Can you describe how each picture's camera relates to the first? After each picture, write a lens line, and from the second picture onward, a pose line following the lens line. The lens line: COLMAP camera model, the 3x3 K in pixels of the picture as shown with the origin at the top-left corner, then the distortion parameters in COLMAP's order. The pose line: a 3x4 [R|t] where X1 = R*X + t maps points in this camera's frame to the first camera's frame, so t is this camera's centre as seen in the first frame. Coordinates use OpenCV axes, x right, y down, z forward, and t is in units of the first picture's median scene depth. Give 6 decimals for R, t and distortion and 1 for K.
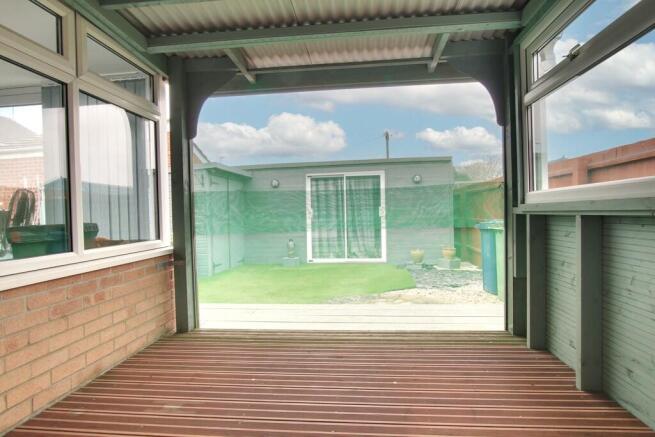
lens RADIAL K [[376.9, 0, 325.6], [0, 376.9, 219.3], [0, 0, 1]] dist [0.001908, 0.000257]
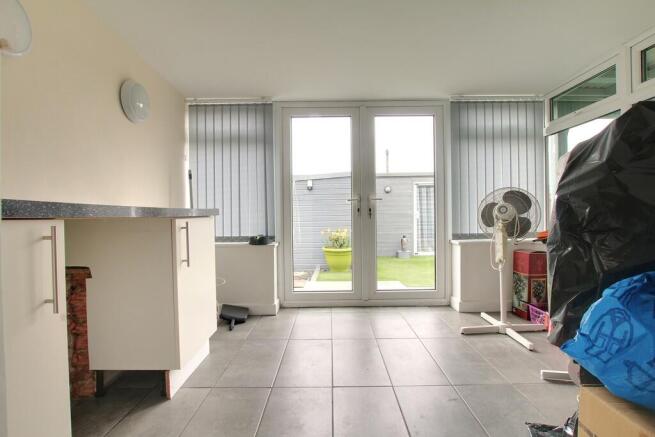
lens RADIAL K [[315.5, 0, 327.0], [0, 315.5, 217.1], [0, 0, 1]] dist [-0.000089, 0.000061]
pose [[0.994787, 0.009508, 0.101527, -0.430287], [-0.008244, 0.999883, -0.012864, 0.007540], [-0.101637, 0.011959, 0.994750, 0.019763]]
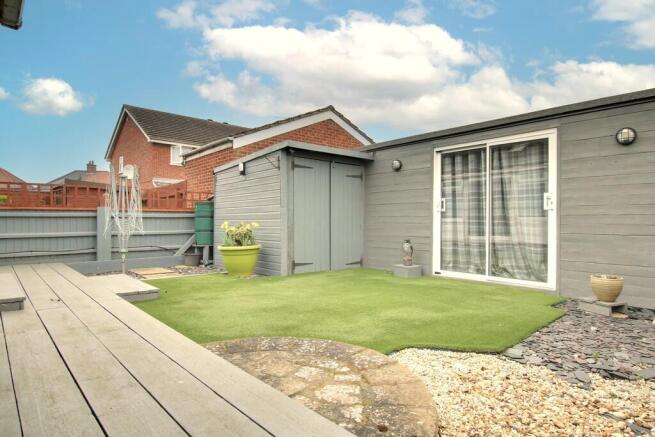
lens RADIAL K [[376.9, 0, 331.0], [0, 376.9, 217.6], [0, 0, 1]] dist [0.001908, 0.000257]
pose [[0.762192, 0.023517, -0.646923, 0.259205], [-0.028702, 0.999585, 0.002521, 0.011955], [0.646714, 0.016646, 0.762551, 0.340053]]
